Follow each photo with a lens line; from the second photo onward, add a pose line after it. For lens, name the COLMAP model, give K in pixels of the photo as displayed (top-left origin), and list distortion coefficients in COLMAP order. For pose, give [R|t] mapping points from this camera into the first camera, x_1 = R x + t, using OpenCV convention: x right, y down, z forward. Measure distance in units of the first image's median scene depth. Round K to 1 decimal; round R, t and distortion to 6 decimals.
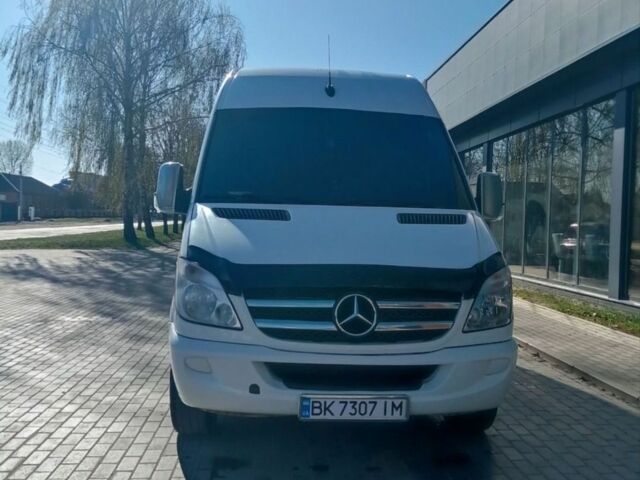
lens RADIAL K [[651.2, 0, 320.0], [0, 651.2, 240.0], [0, 0, 1]] dist [0.082764, -0.006872]
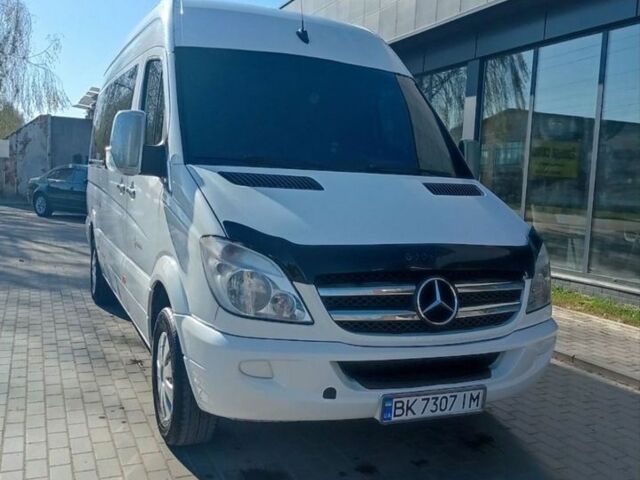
lens RADIAL K [[651.2, 0, 320.0], [0, 651.2, 240.0], [0, 0, 1]] dist [0.082764, -0.006872]
pose [[0.938919, -0.011807, 0.343935, -0.399756], [-0.013579, 0.997362, 0.071306, -0.029238], [-0.343870, -0.071621, 0.936282, 0.228525]]
